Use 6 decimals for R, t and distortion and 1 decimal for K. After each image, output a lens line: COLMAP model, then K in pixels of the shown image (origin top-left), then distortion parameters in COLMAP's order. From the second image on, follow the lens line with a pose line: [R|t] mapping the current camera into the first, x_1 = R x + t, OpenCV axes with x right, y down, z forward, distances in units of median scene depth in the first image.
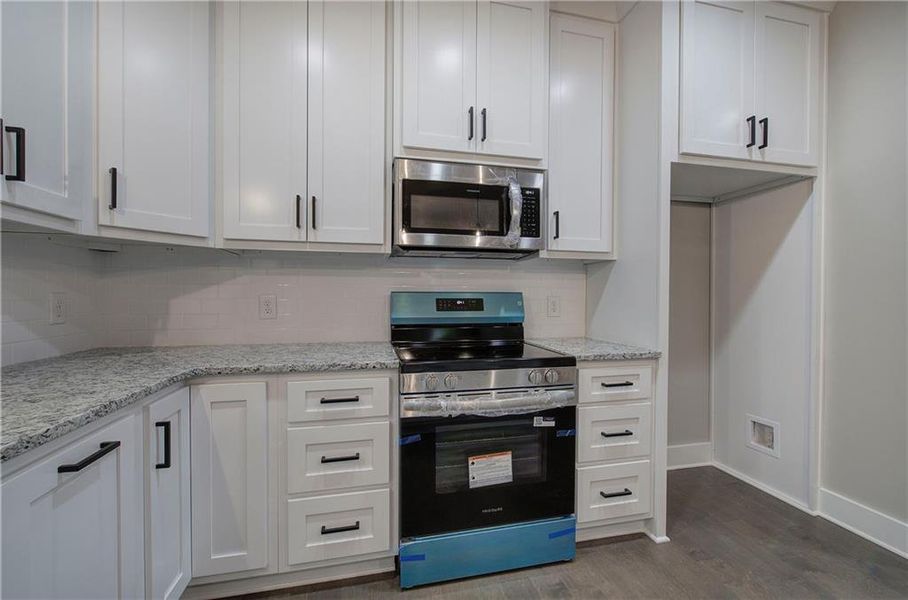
lens RADIAL K [[382.6, 0, 457.7], [0, 382.6, 297.7], [0, 0, 1]] dist [-0.000229, -0.000069]
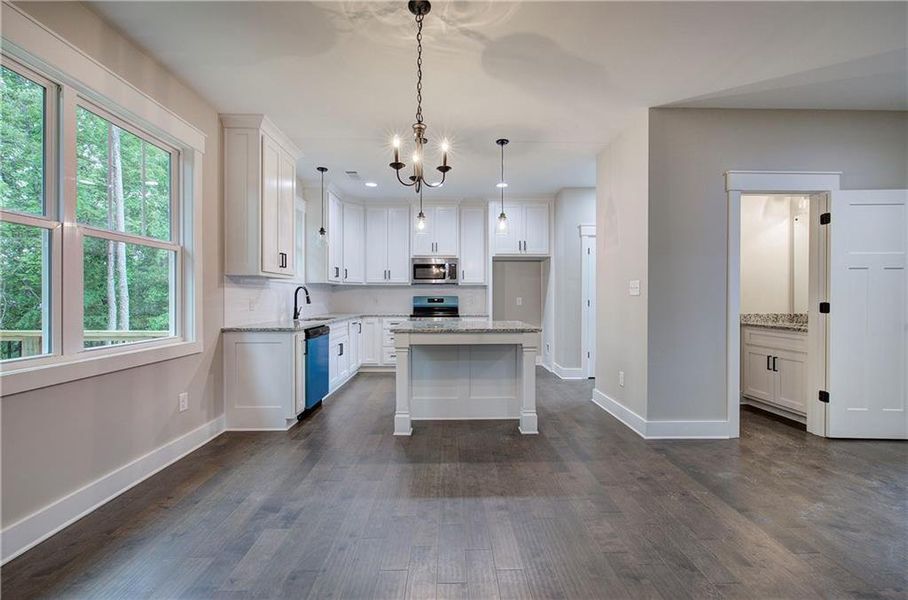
lens RADIAL K [[382.6, 0, 461.0], [0, 382.6, 298.1], [0, 0, 1]] dist [-0.000229, -0.000069]
pose [[0.981125, -0.004309, -0.193329, 0.909183], [0.003891, 0.999989, -0.002541, 0.008588], [0.193338, 0.001741, 0.981131, -2.226262]]
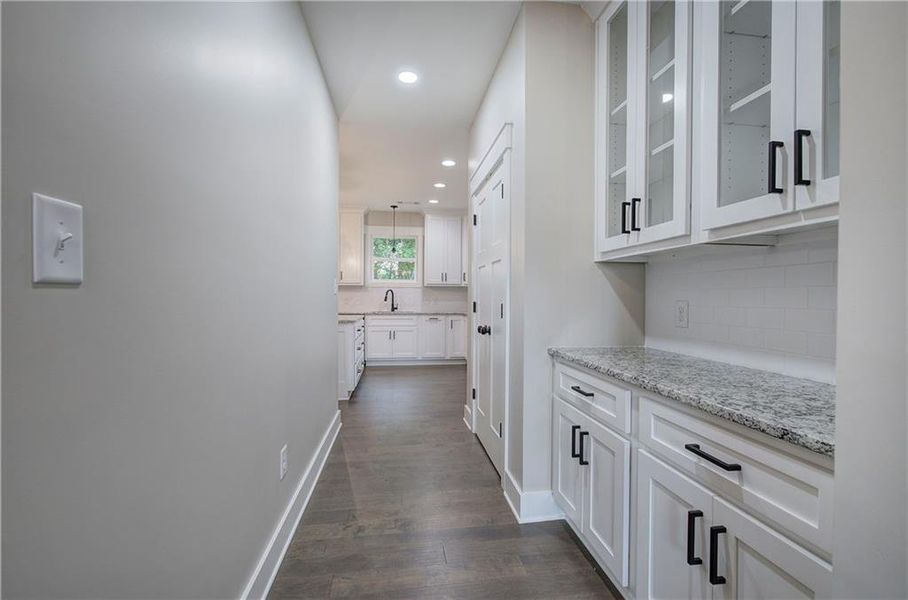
lens RADIAL K [[382.6, 0, 452.8], [0, 382.6, 300.6], [0, 0, 1]] dist [-0.000229, -0.000069]
pose [[-0.084277, 0.007522, -0.996414, 3.017965], [-0.011403, 0.999899, 0.008513, -0.009854], [0.996377, 0.012079, -0.084182, 0.896955]]
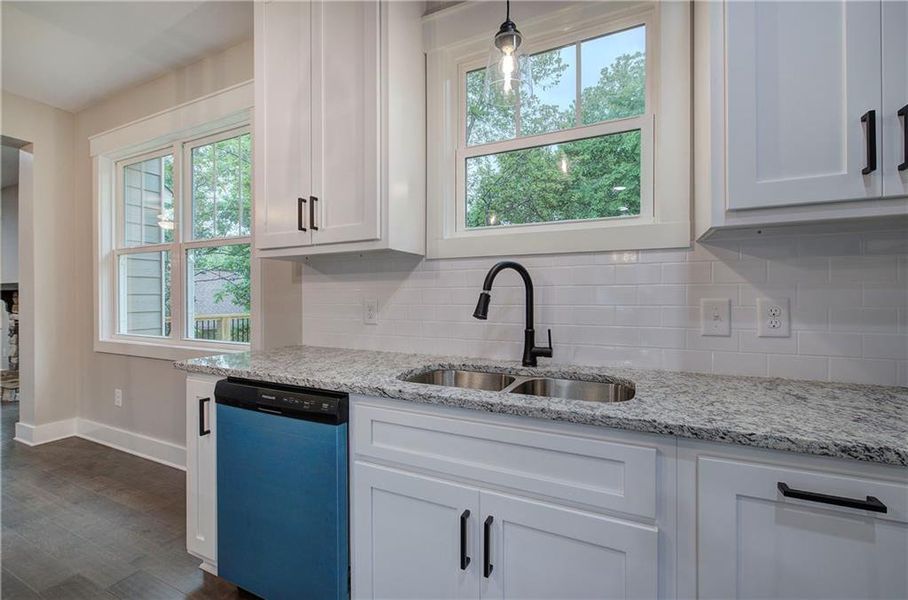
lens RADIAL K [[382.6, 0, 452.9], [0, 382.6, 298.1], [0, 0, 1]] dist [-0.000229, -0.000069]
pose [[-0.619878, -0.001249, -0.784698, 0.097073], [-0.005141, 0.999984, 0.002469, -0.008461], [0.784682, 0.005564, -0.619874, 0.374747]]
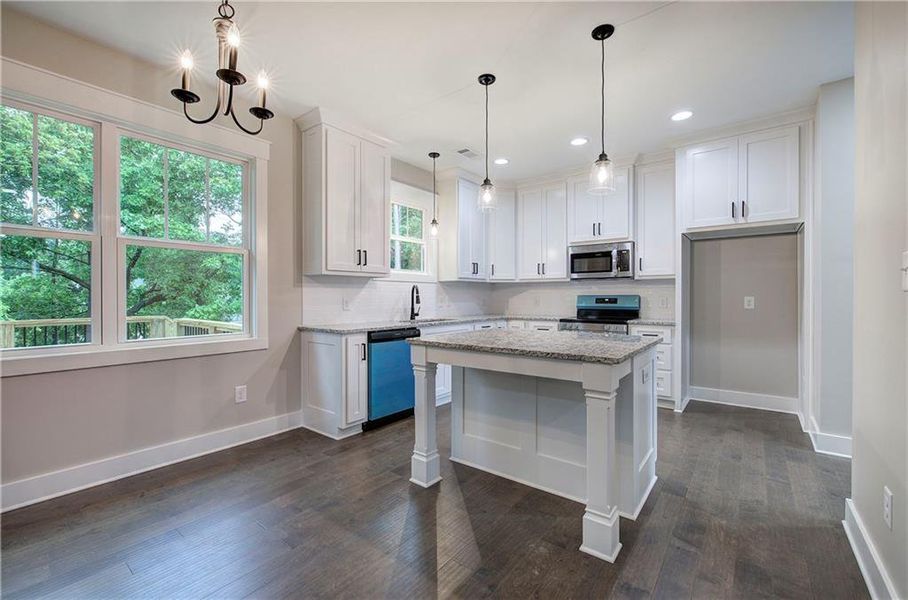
lens RADIAL K [[382.6, 0, 459.3], [0, 382.6, 300.0], [0, 0, 1]] dist [-0.000229, -0.000069]
pose [[0.636294, 0.001397, -0.771445, 1.383967], [0.001521, 0.999994, 0.003065, 0.005892], [0.771445, -0.003123, 0.636288, -1.277946]]
